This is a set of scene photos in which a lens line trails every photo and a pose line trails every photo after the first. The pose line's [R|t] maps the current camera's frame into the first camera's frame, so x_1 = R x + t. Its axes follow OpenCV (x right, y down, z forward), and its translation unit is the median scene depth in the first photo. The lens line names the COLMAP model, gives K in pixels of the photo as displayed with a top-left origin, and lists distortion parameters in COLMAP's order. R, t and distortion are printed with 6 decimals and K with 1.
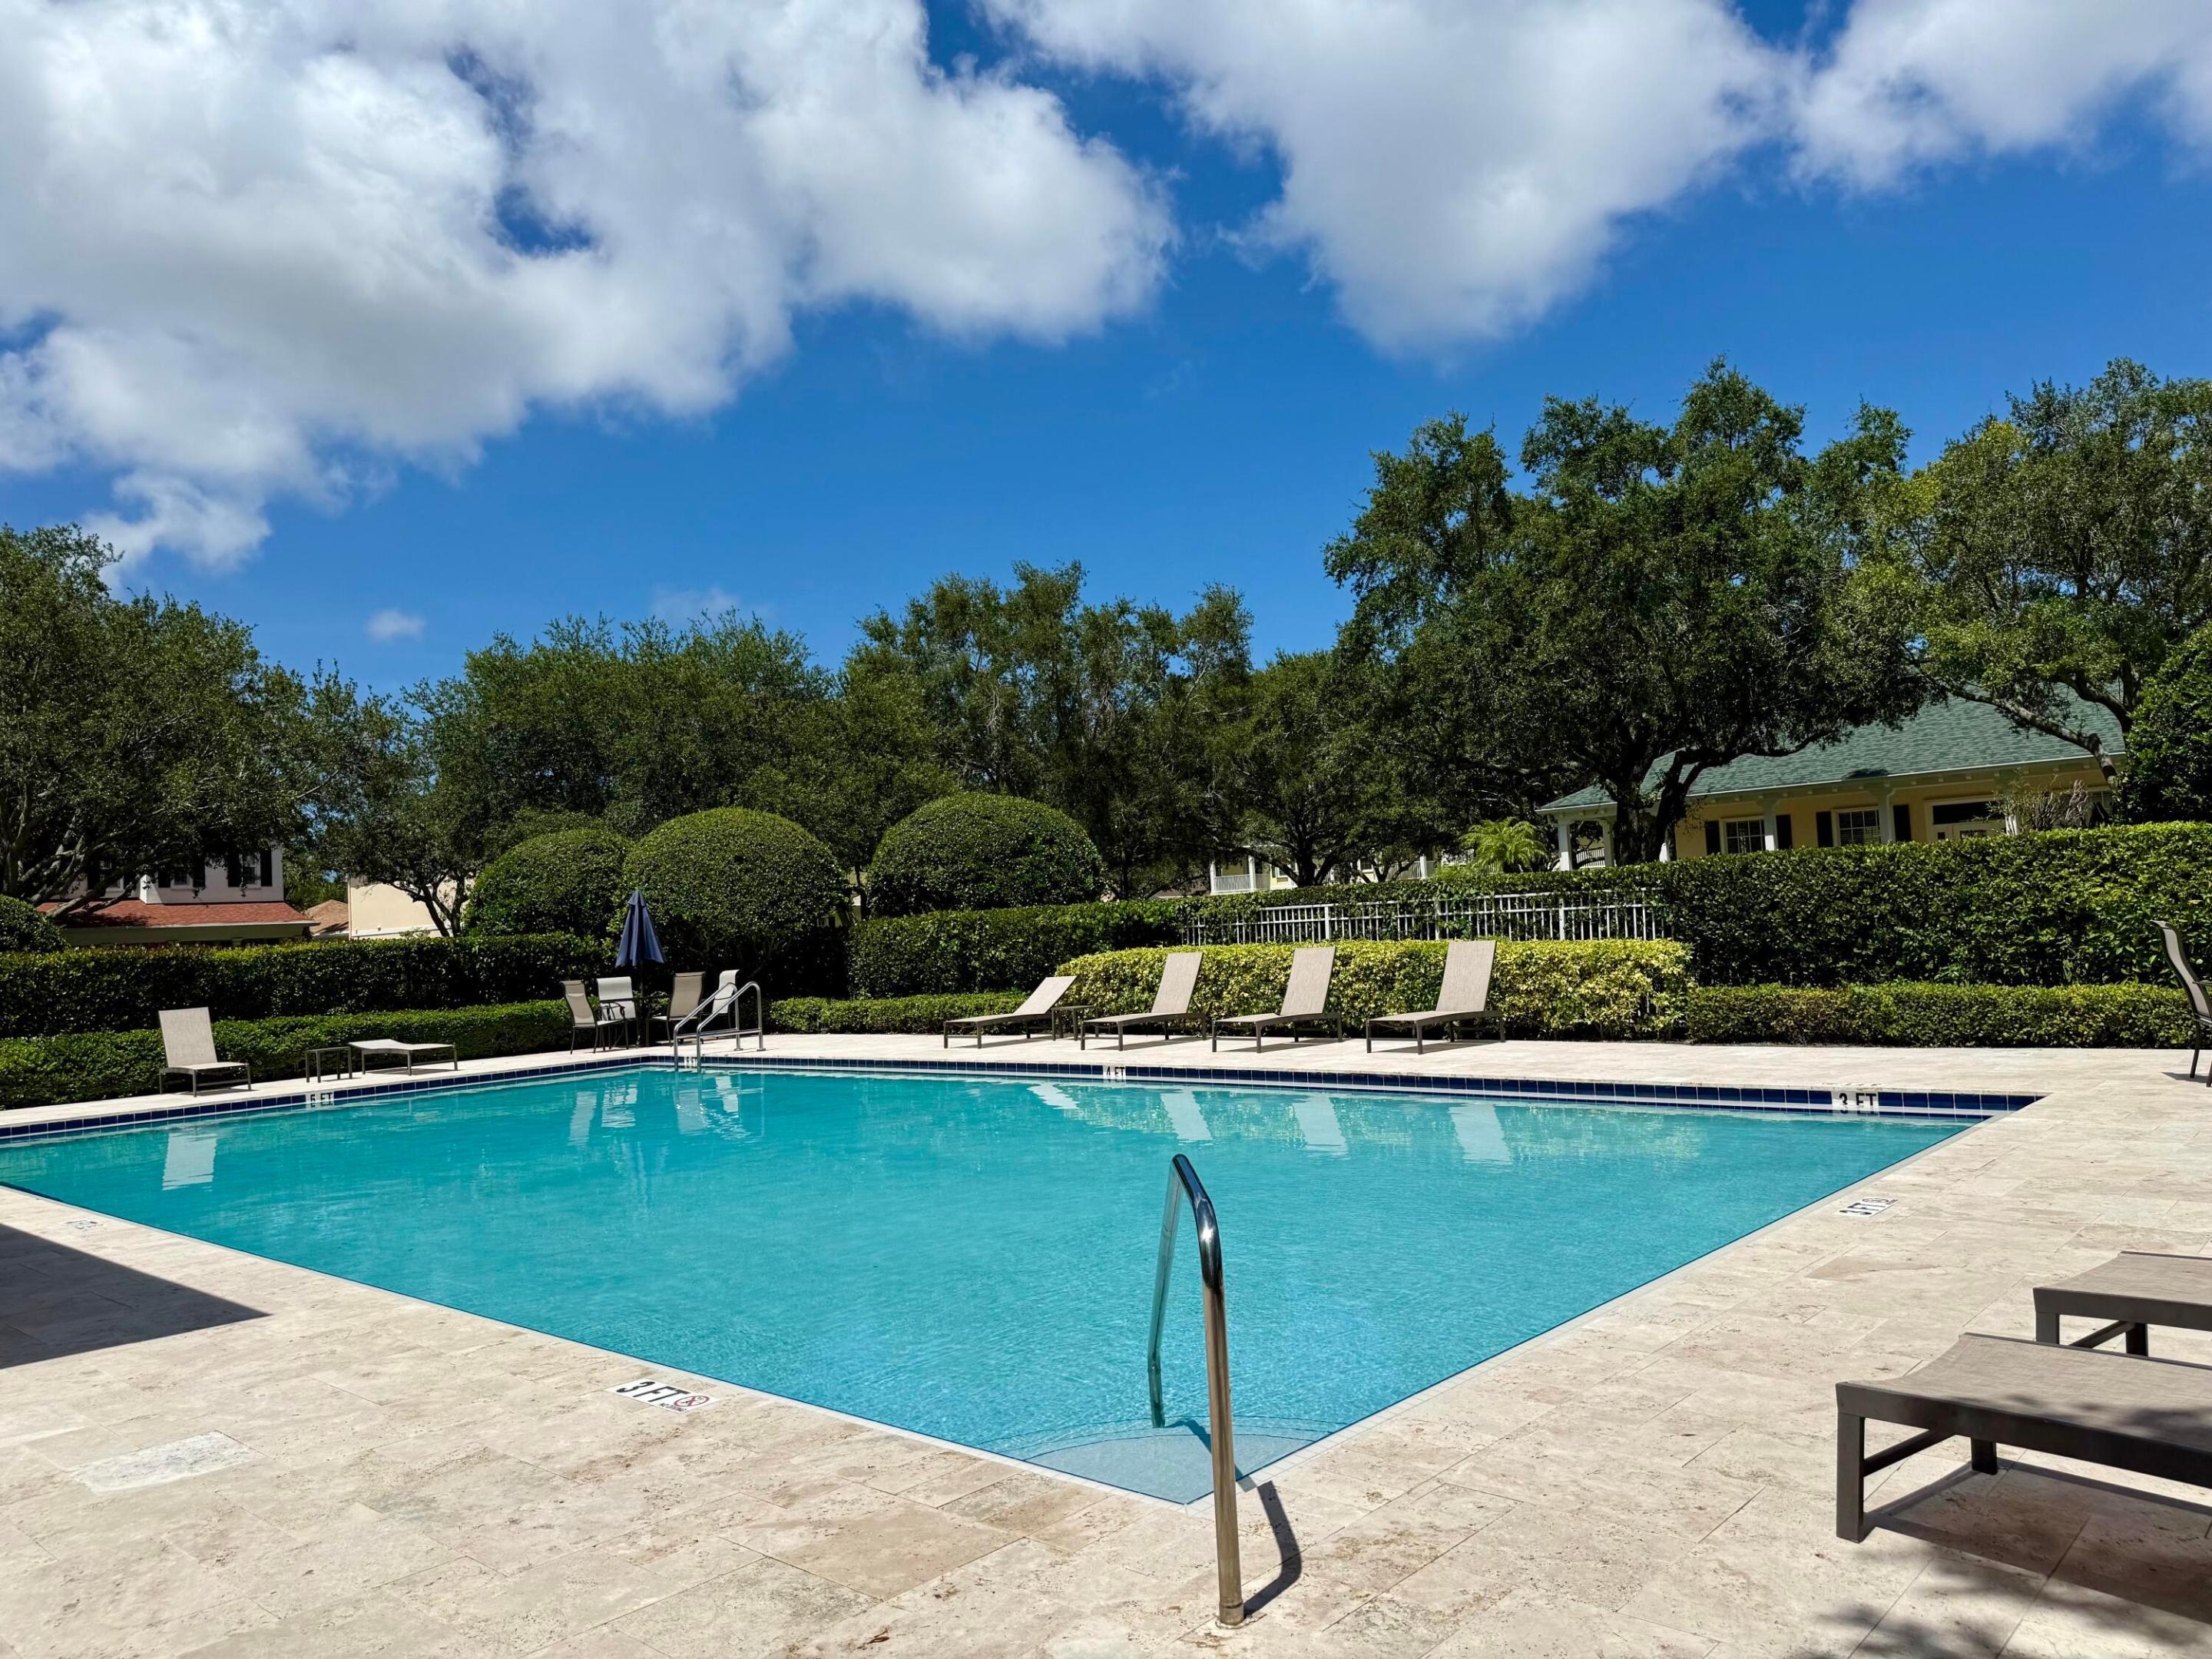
lens RADIAL K [[1558.6, 0, 1098.6], [0, 1558.6, 837.6], [0, 0, 1]] dist [0.110771, -0.148068]
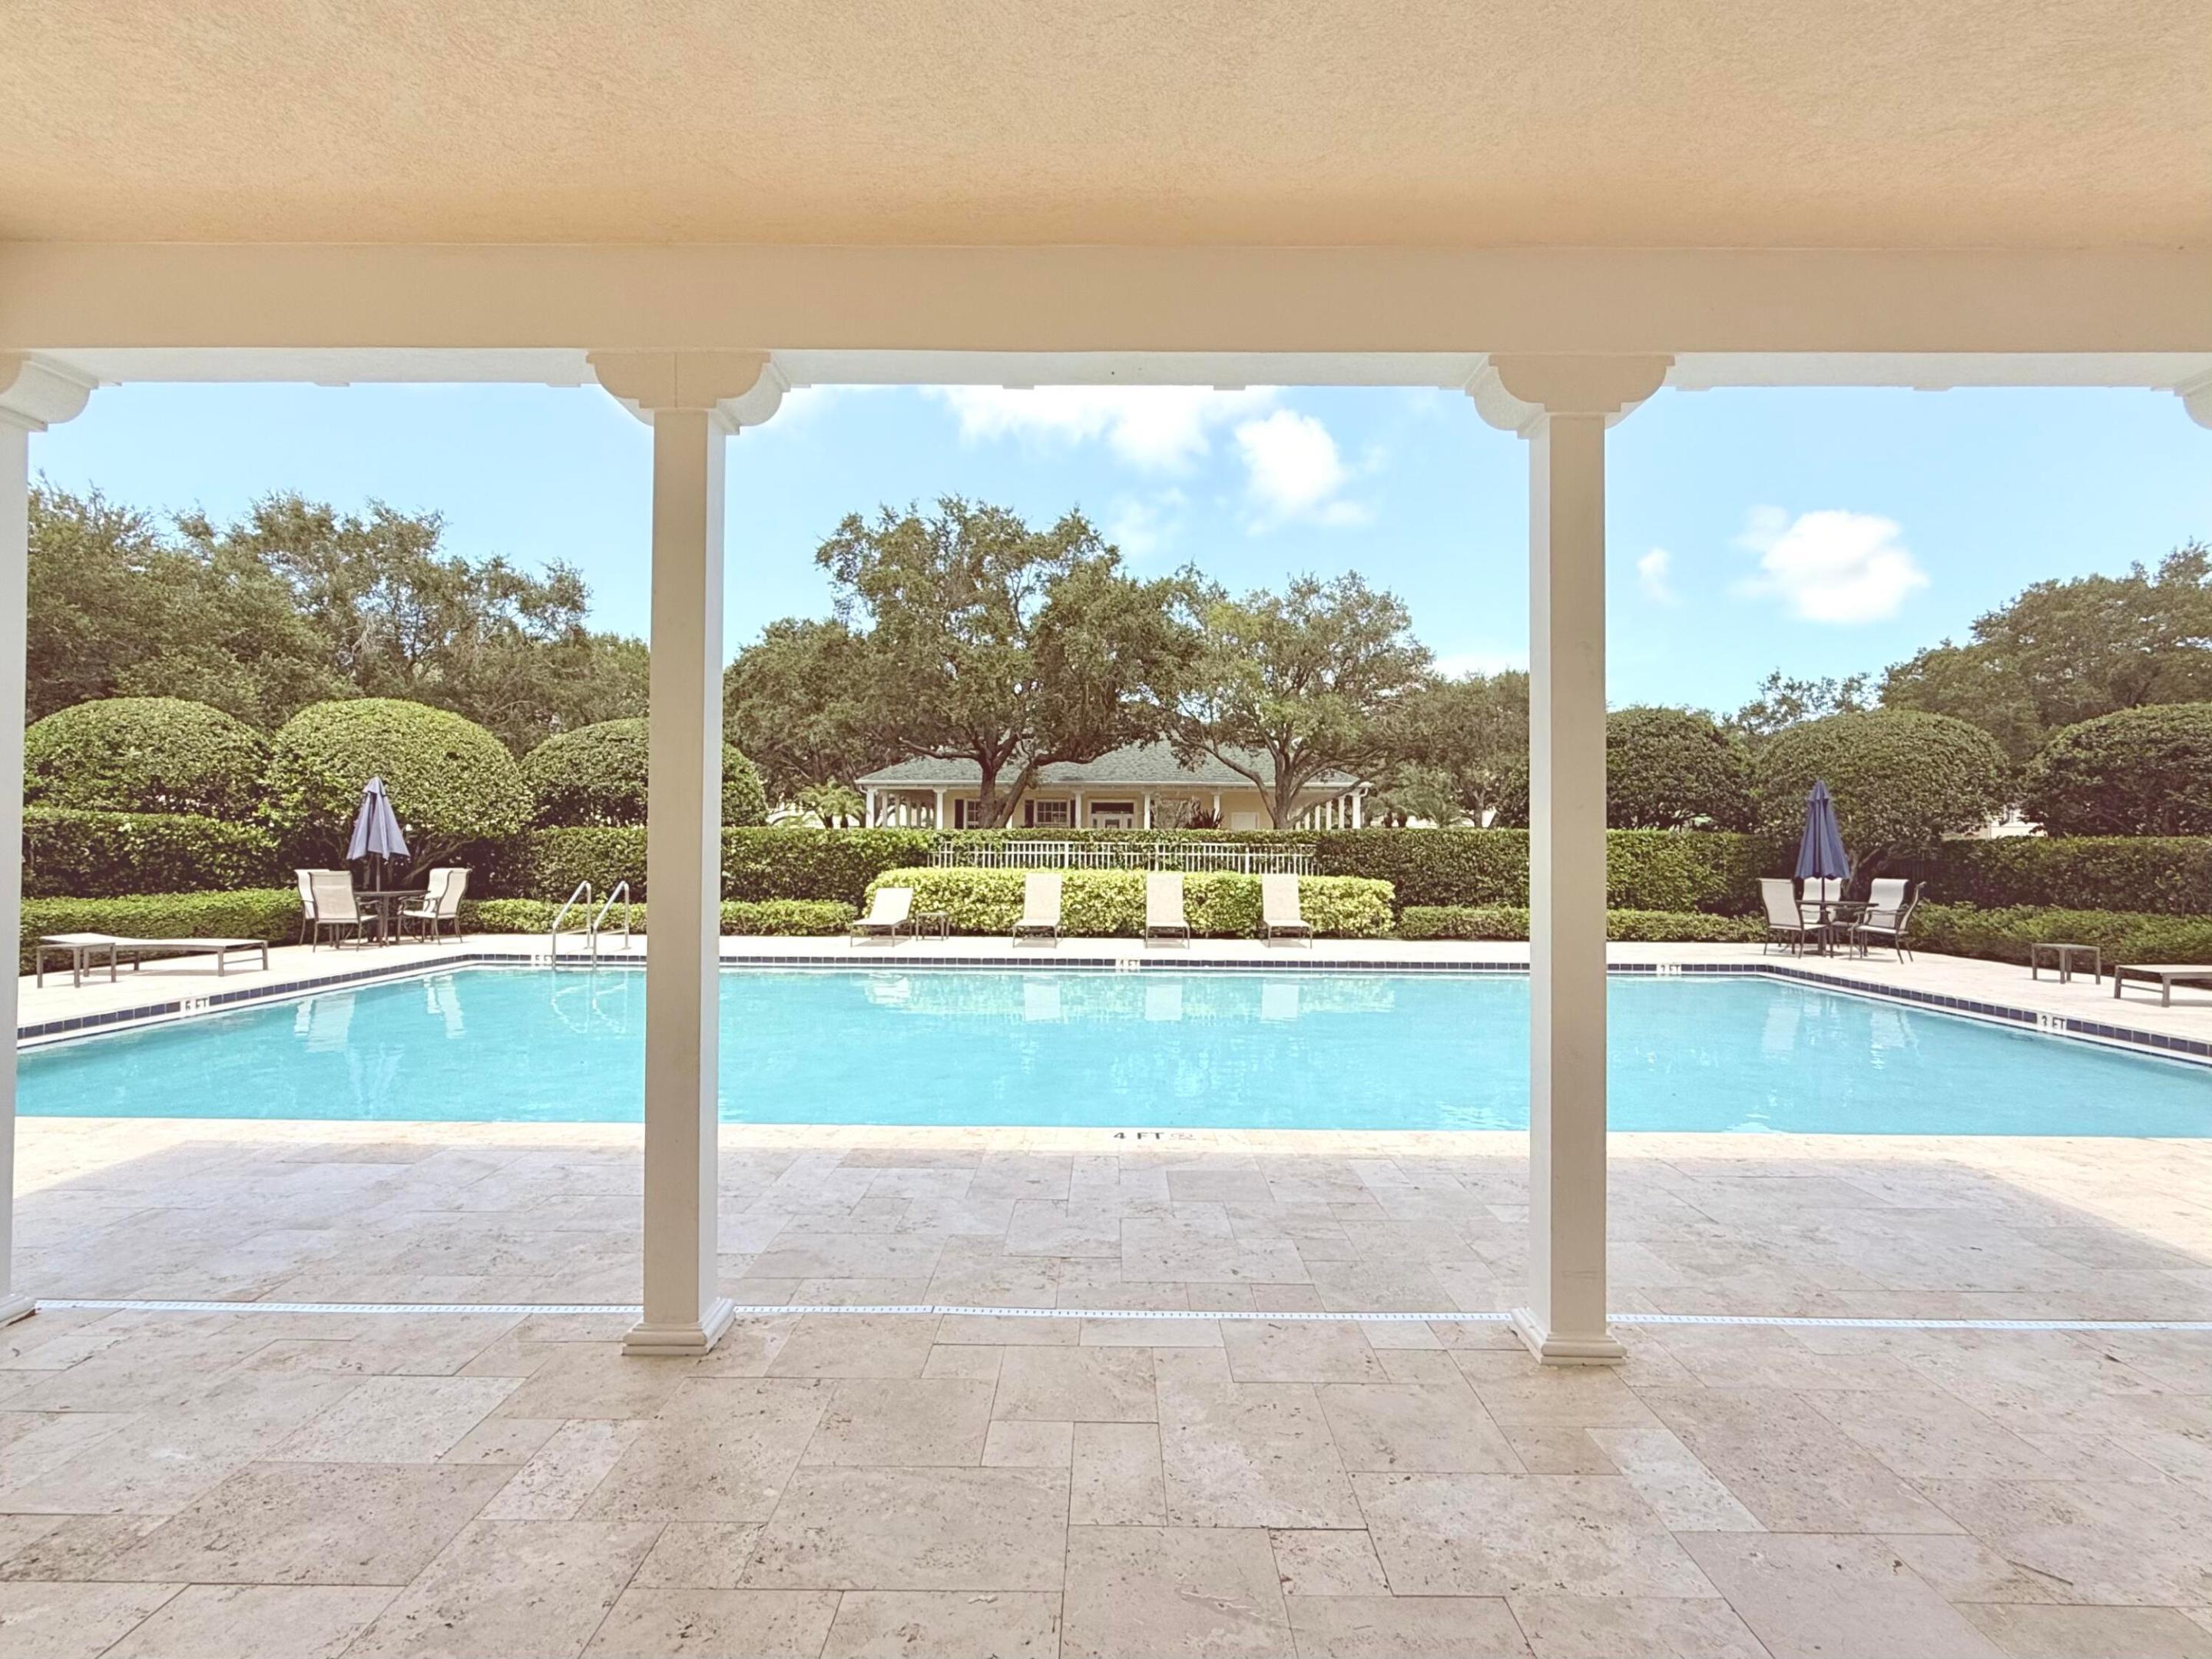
lens RADIAL K [[1104.8, 0, 1106.0], [0, 1104.8, 829.5], [0, 0, 1]] dist [-0.001338, -0.000172]
pose [[0.733922, 0.070107, 0.675606, -0.480158], [-0.085914, 0.996252, -0.010050, 0.038595], [-0.673778, -0.050668, 0.737195, 0.264826]]
